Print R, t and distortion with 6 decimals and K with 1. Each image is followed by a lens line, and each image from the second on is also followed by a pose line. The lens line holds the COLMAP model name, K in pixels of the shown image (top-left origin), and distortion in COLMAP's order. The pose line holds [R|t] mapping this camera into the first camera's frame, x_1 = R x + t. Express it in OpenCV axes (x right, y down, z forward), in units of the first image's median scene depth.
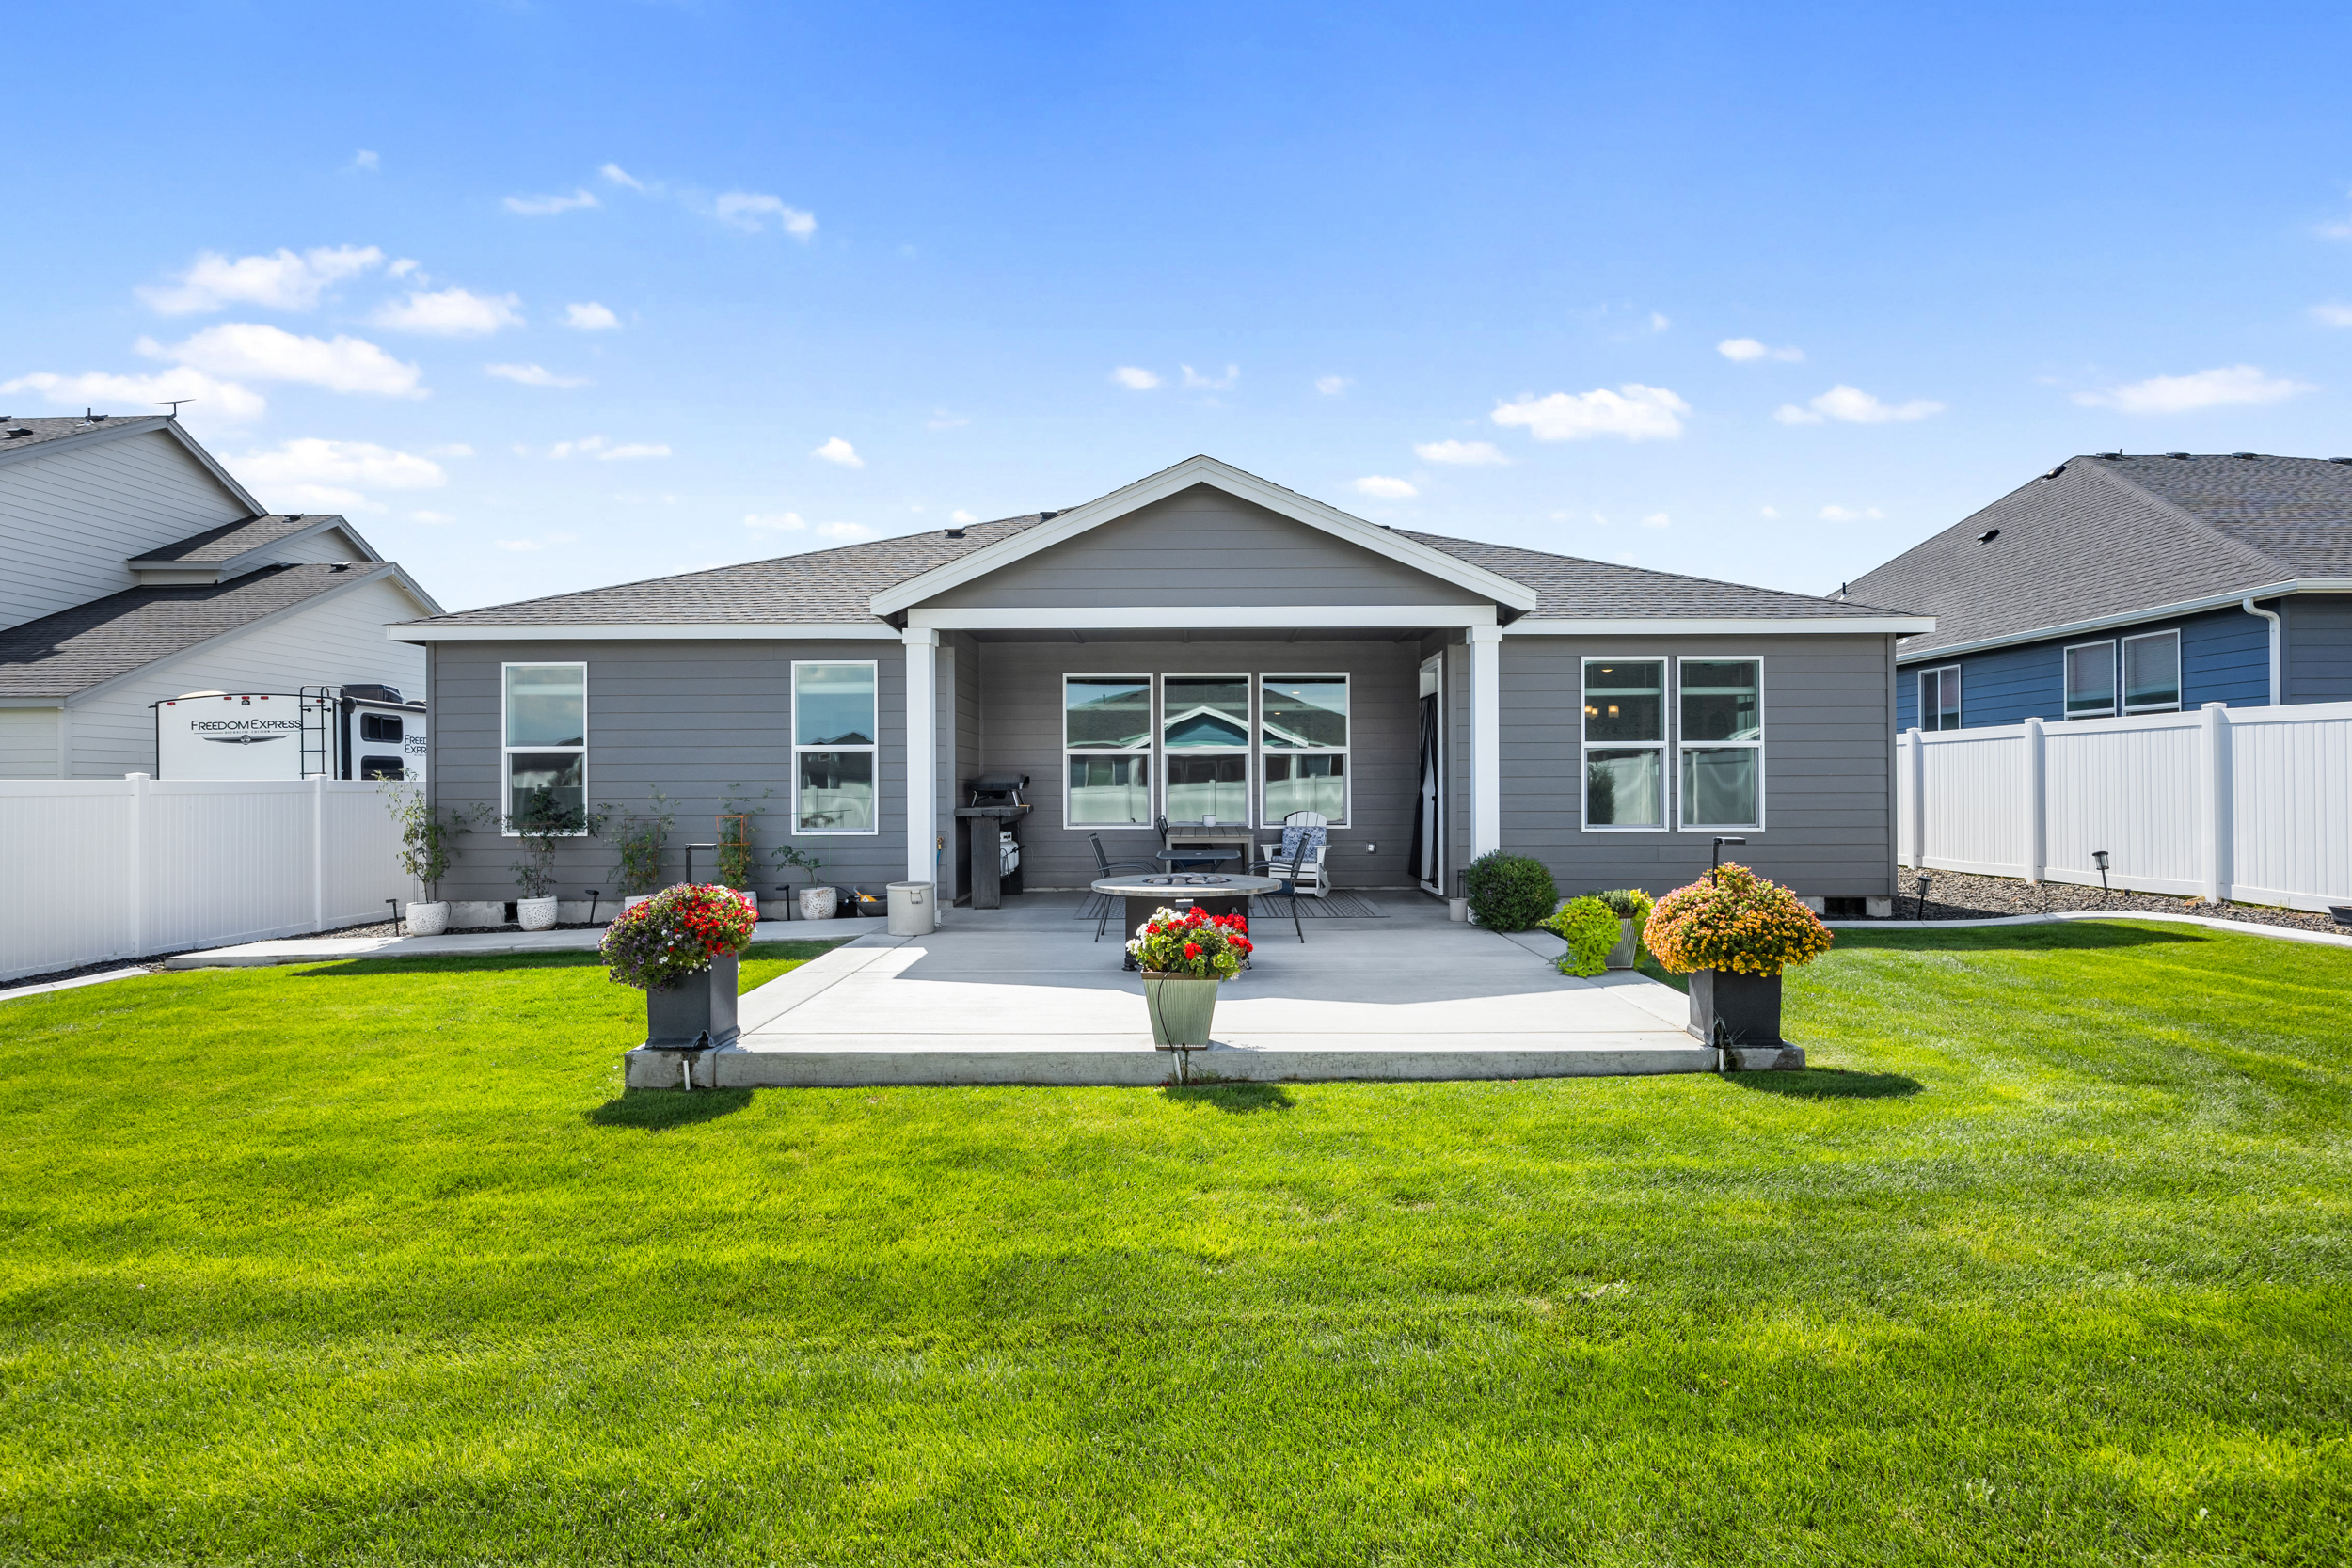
lens RADIAL K [[1220.2, 0, 1176.0], [0, 1220.2, 784.0], [0, 0, 1]] dist [-0.021110, -0.000275]
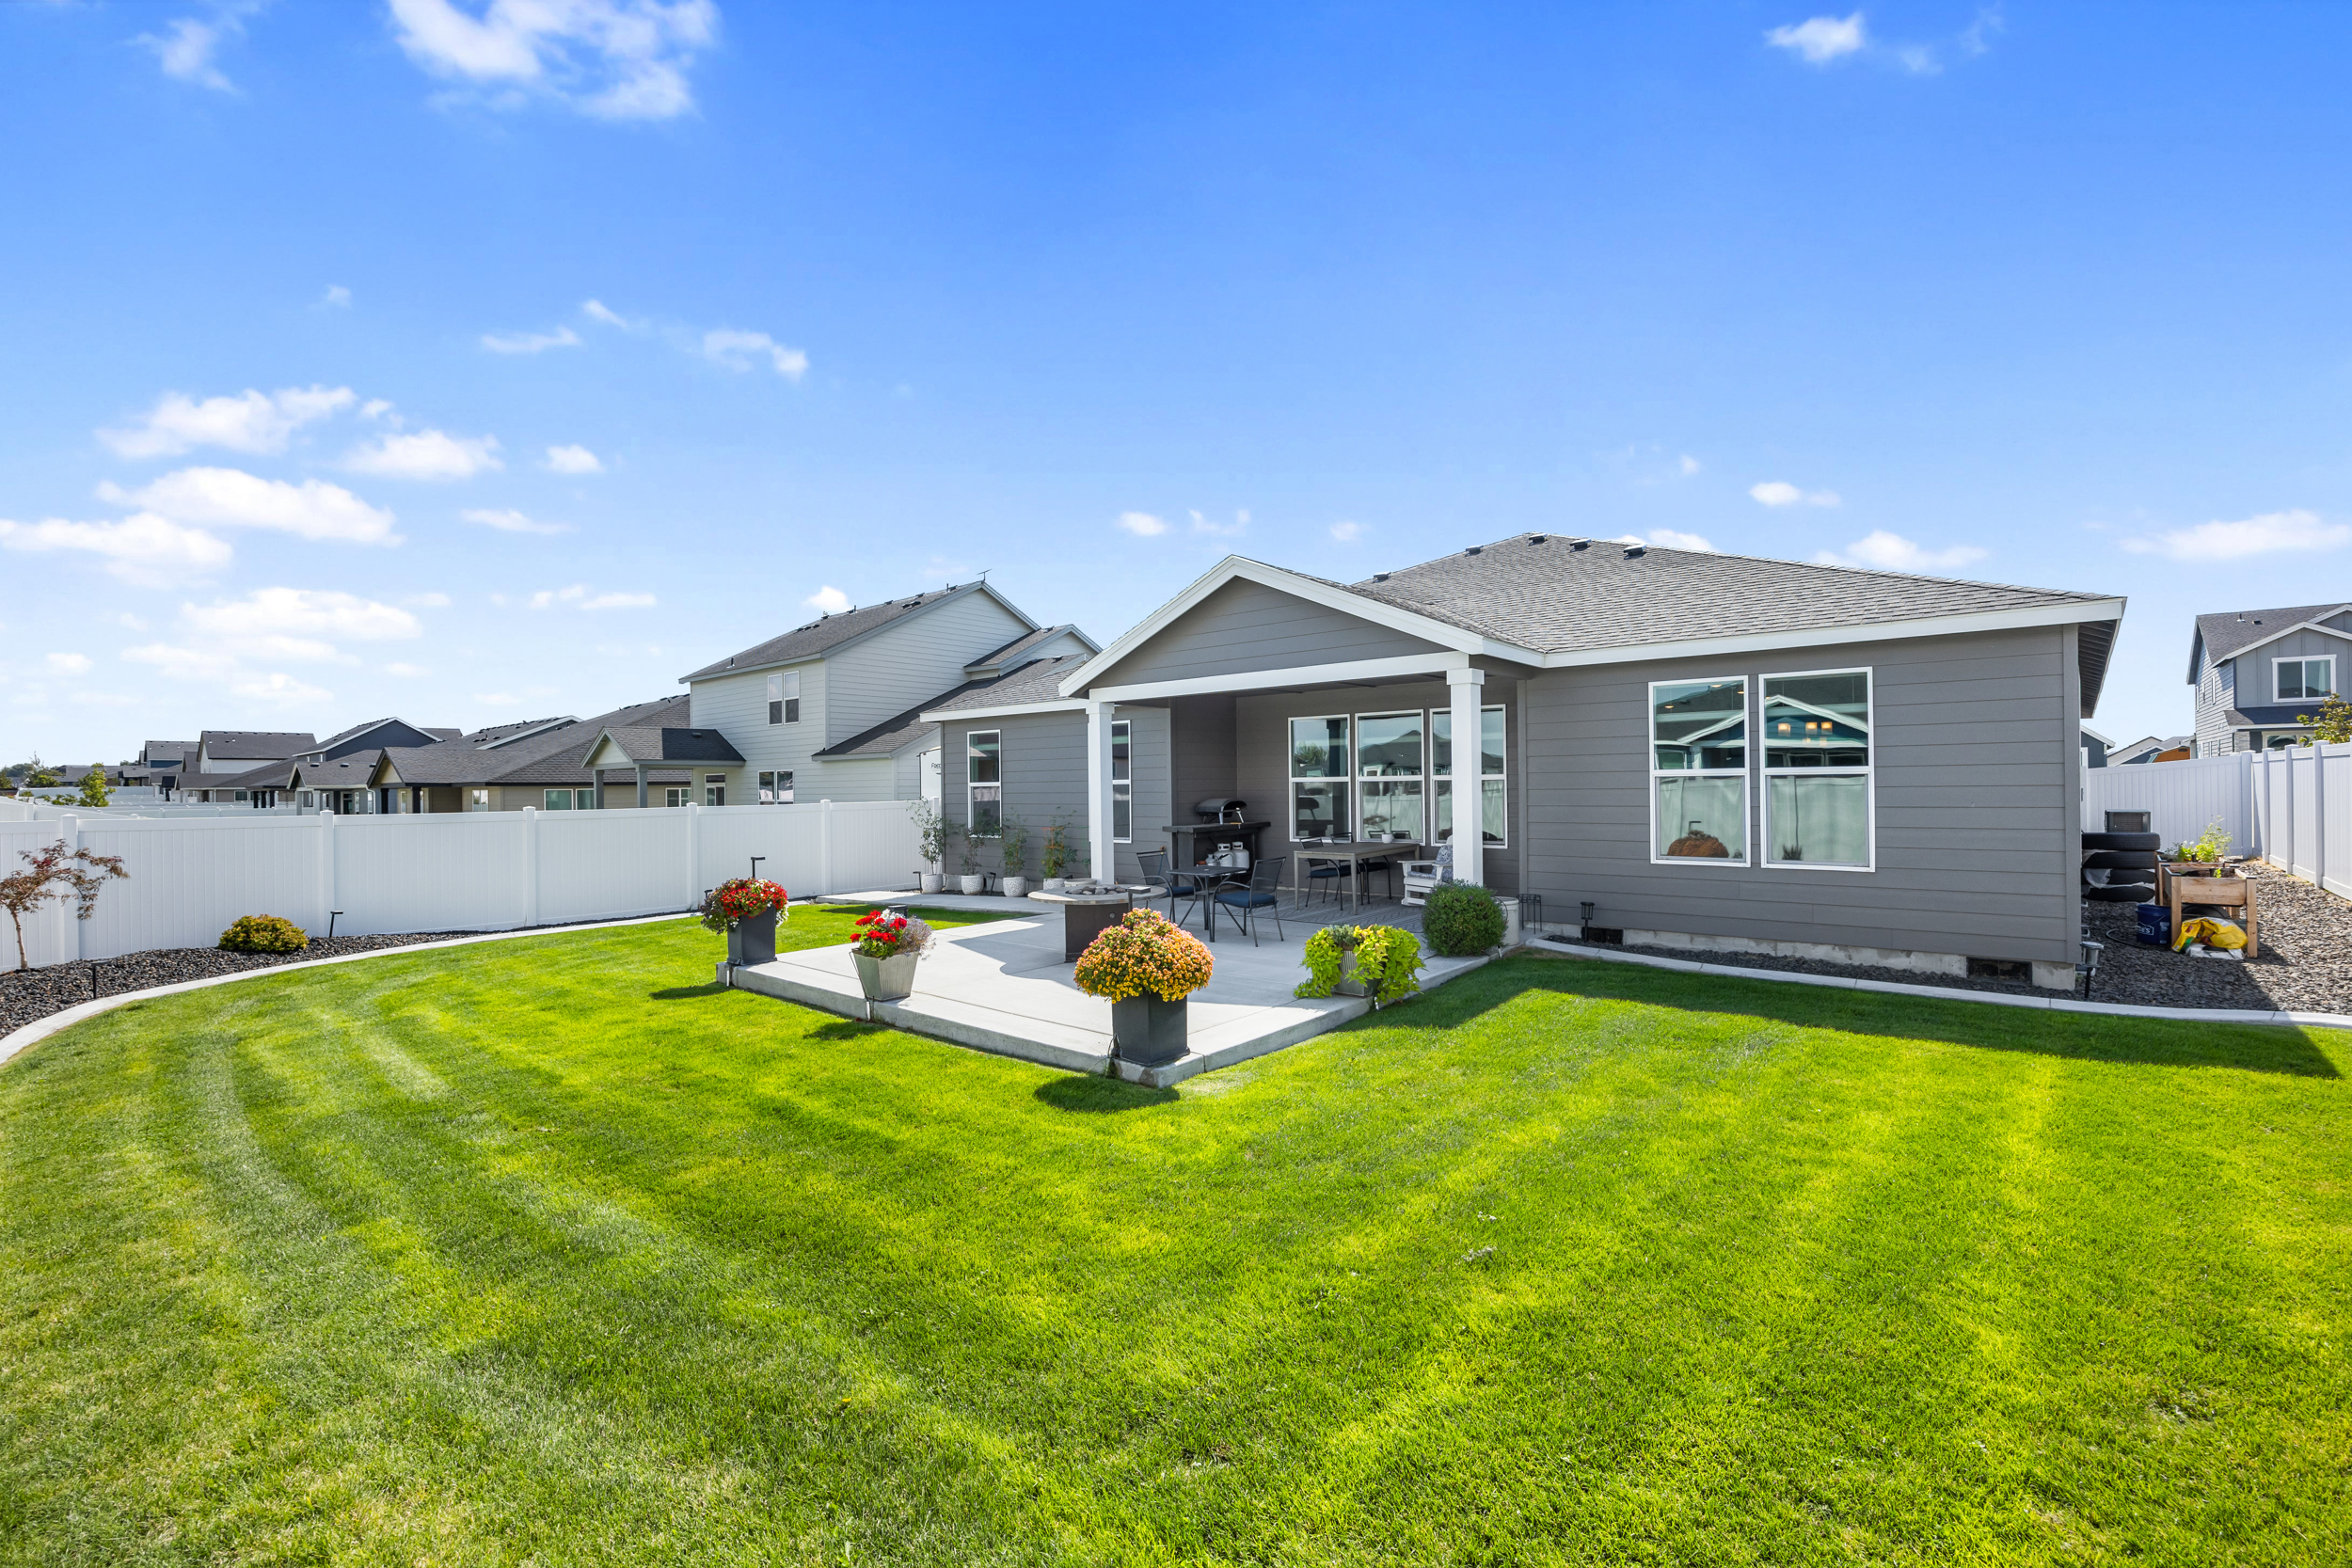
lens RADIAL K [[1032.1, 0, 1169.1], [0, 1032.1, 791.6], [0, 0, 1]] dist [-0.014900, 0.000751]
pose [[0.741978, -0.001192, -0.670424, 0.599196], [0.012482, 0.999850, 0.012036, -0.032586], [0.670308, -0.017299, 0.741881, 0.133404]]
